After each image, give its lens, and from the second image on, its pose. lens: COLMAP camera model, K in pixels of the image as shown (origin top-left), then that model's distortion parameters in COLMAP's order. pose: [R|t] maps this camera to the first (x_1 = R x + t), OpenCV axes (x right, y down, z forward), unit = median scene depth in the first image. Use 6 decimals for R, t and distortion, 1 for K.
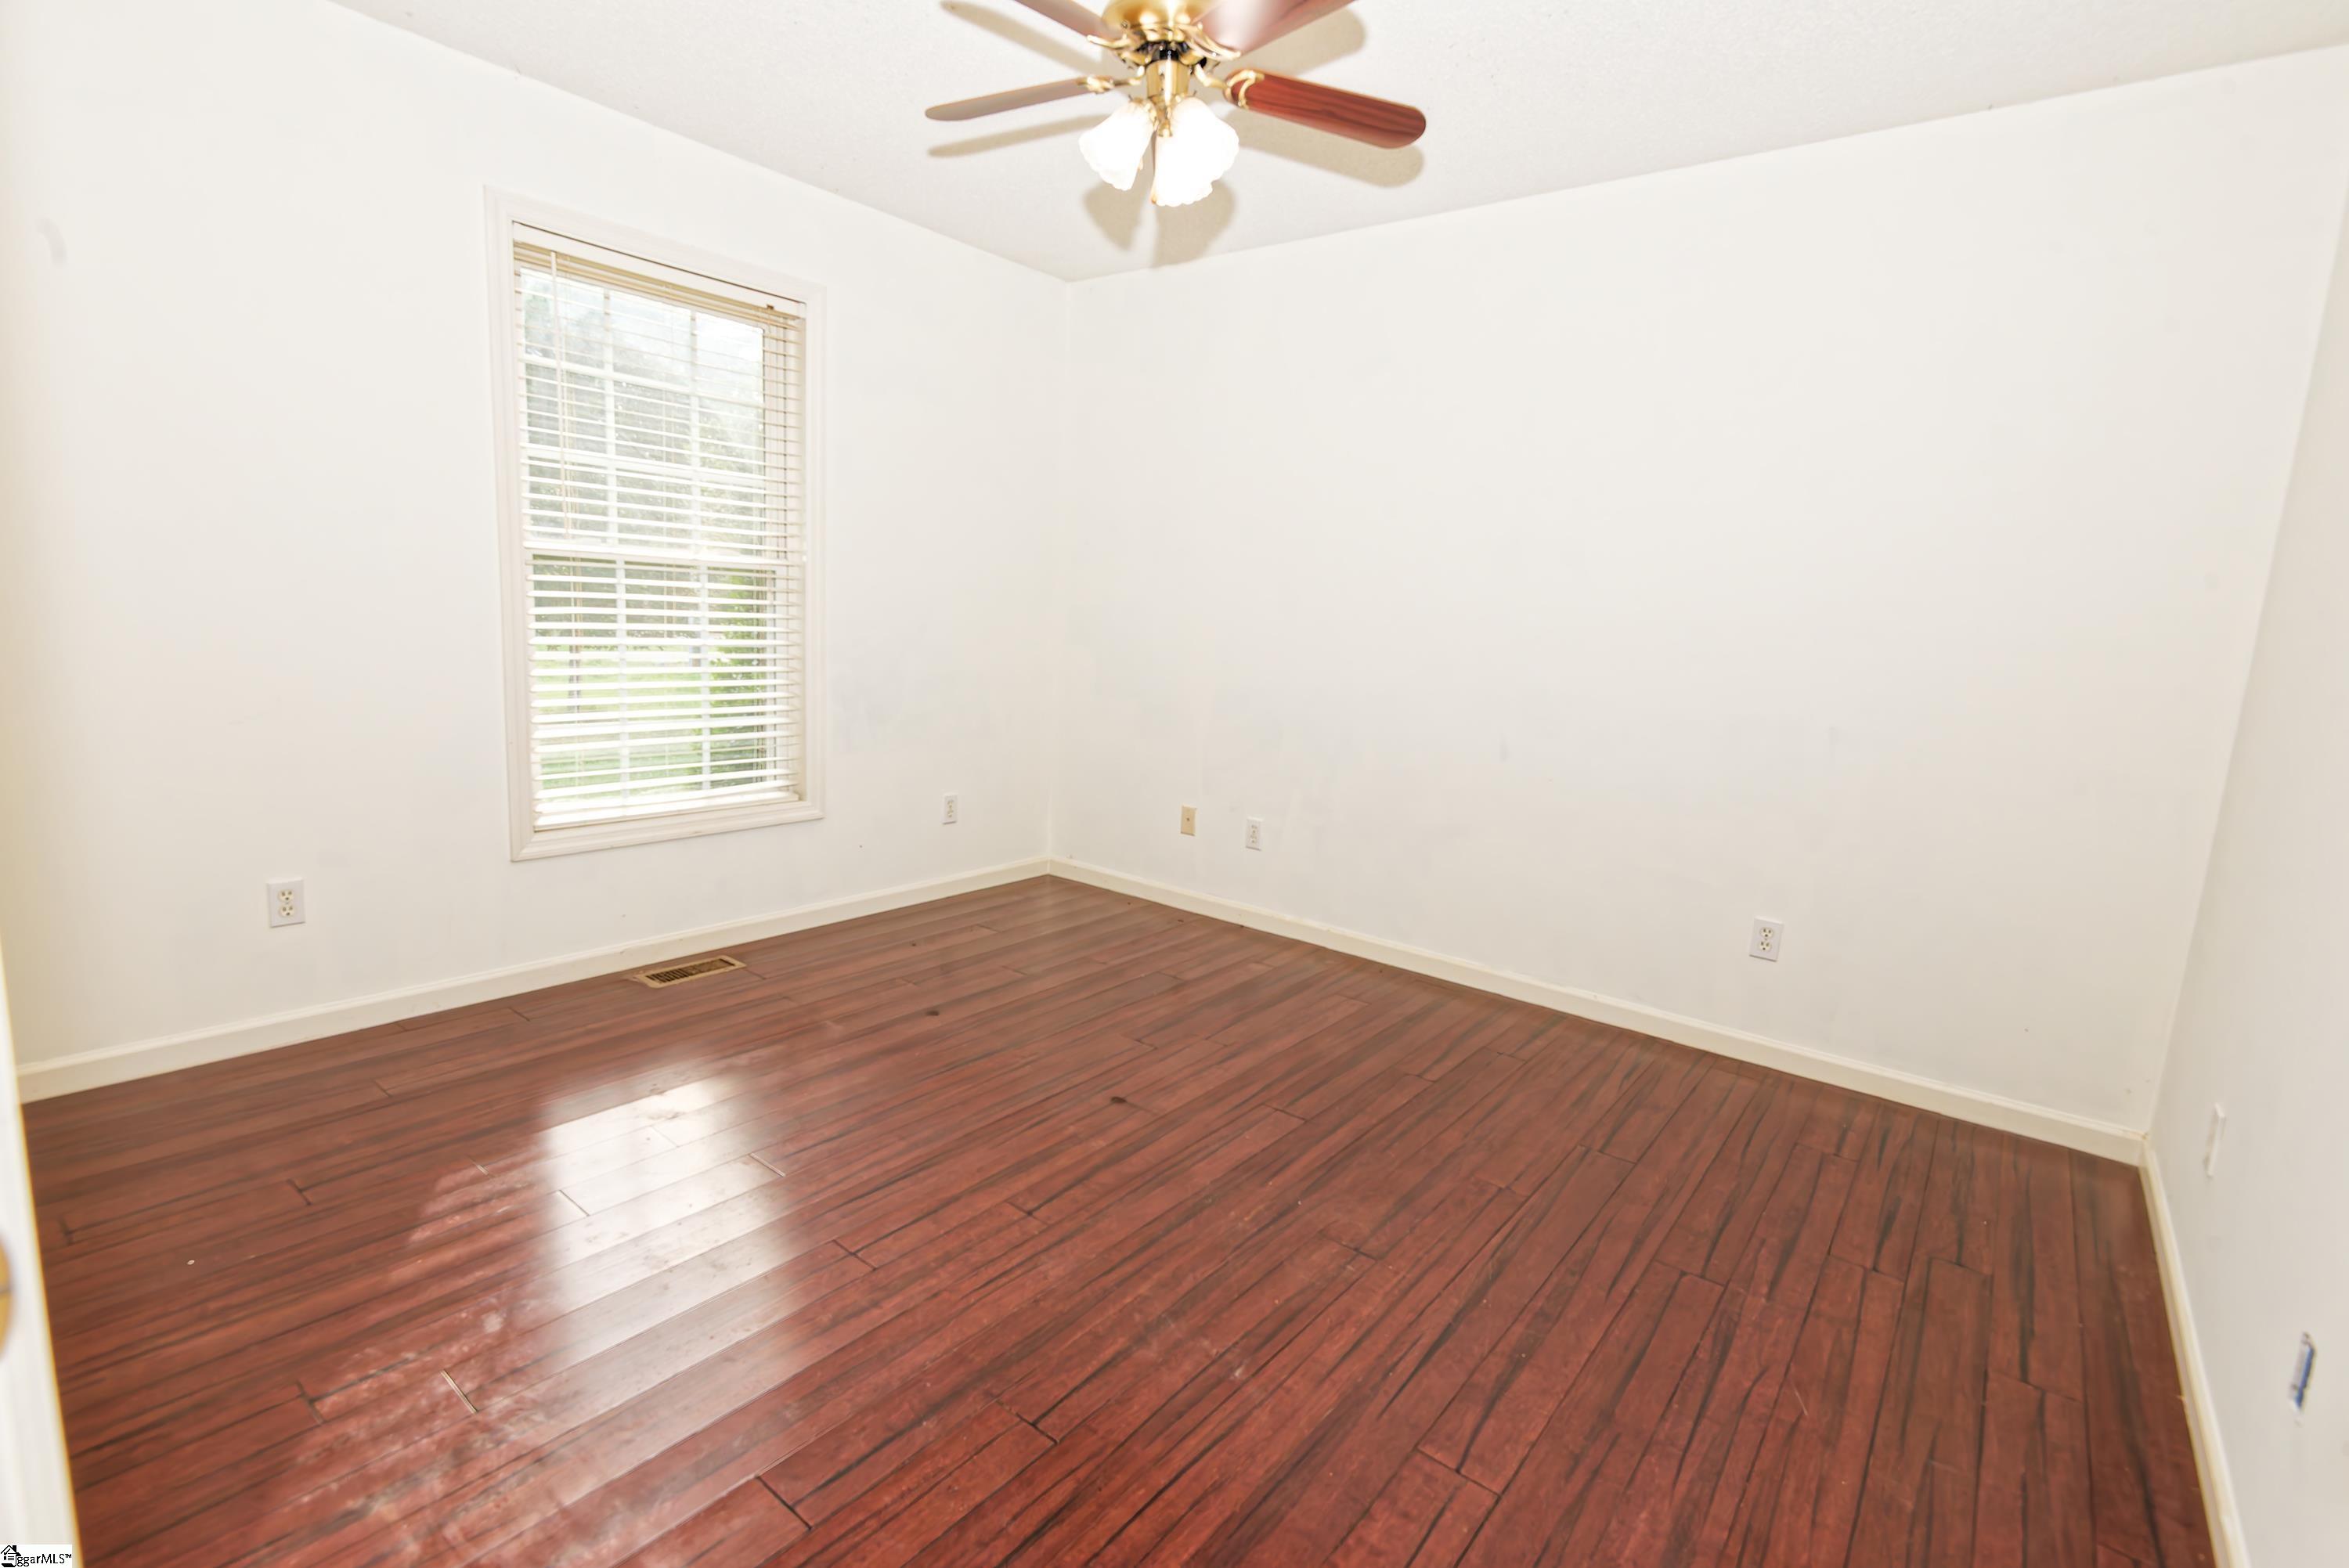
lens RADIAL K [[1069.3, 0, 1170.4], [0, 1069.3, 786.6], [0, 0, 1]] dist [0.001277, -0.007357]
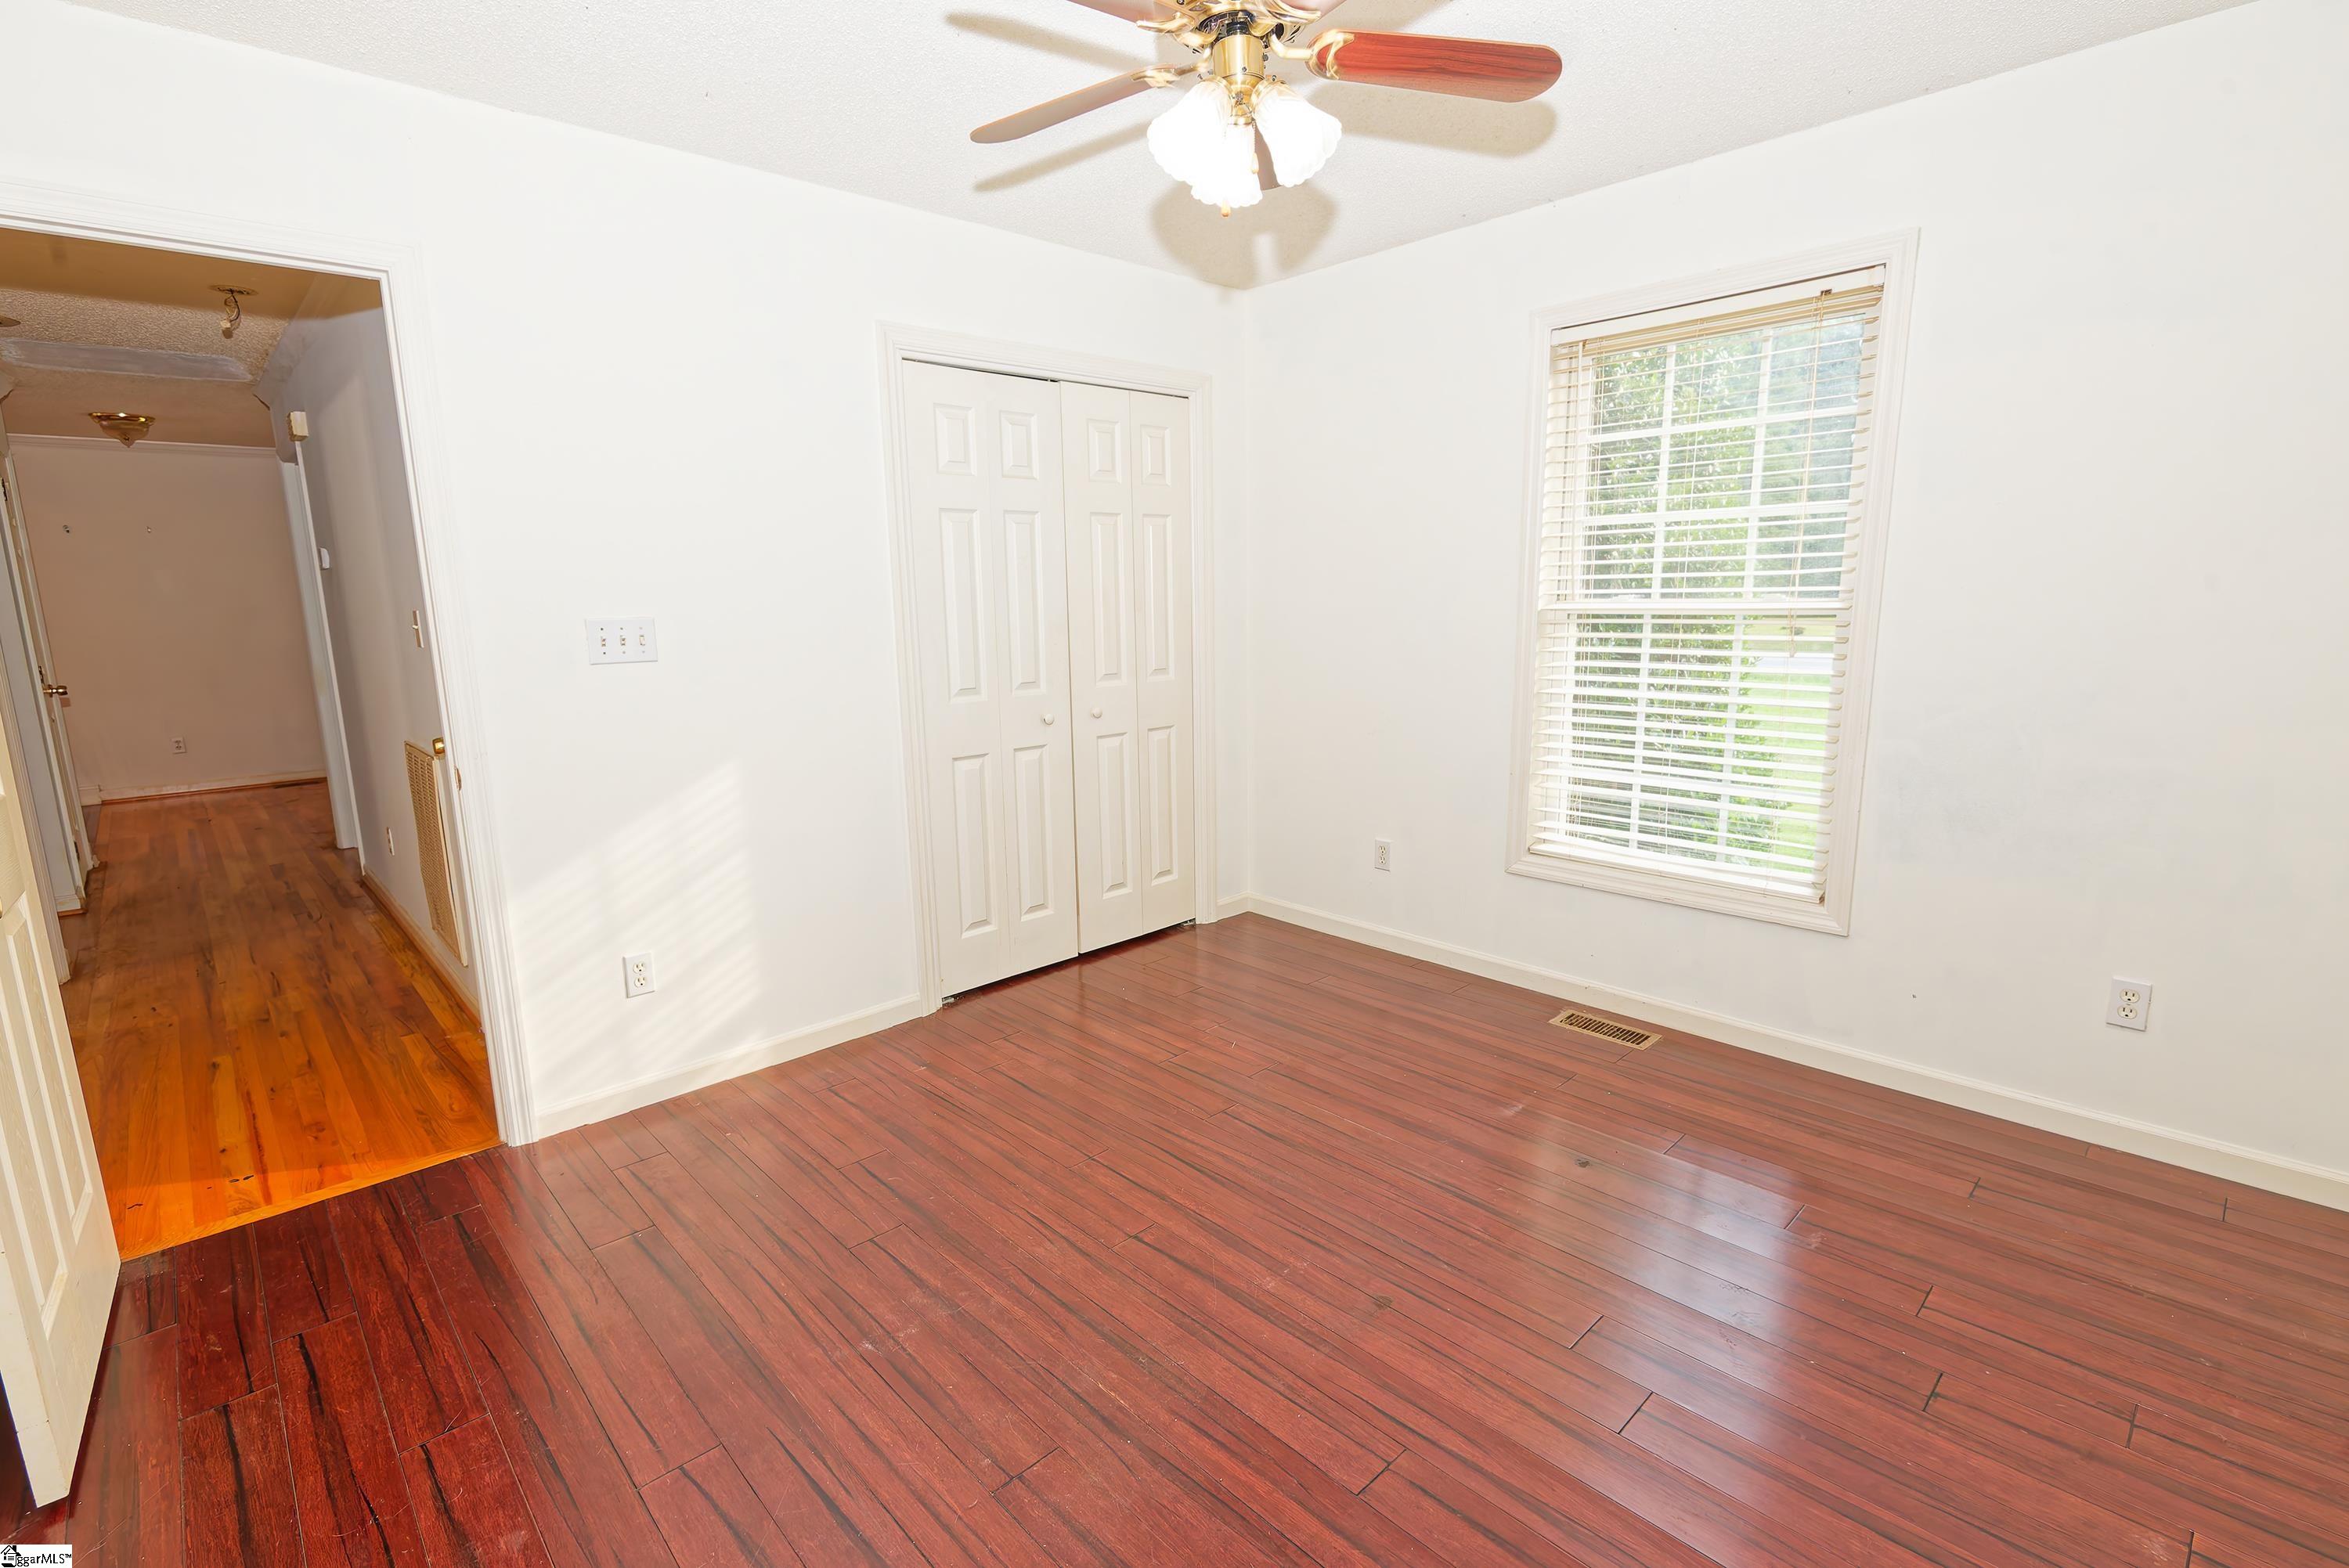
lens RADIAL K [[1069.3, 0, 1170.4], [0, 1069.3, 786.6], [0, 0, 1]] dist [0.001277, -0.007357]
pose [[-0.143687, 0.129592, -0.981101, 0.692564], [-0.151375, 0.976844, 0.151199, -0.170536], [0.977977, 0.170240, -0.120743, 0.878949]]
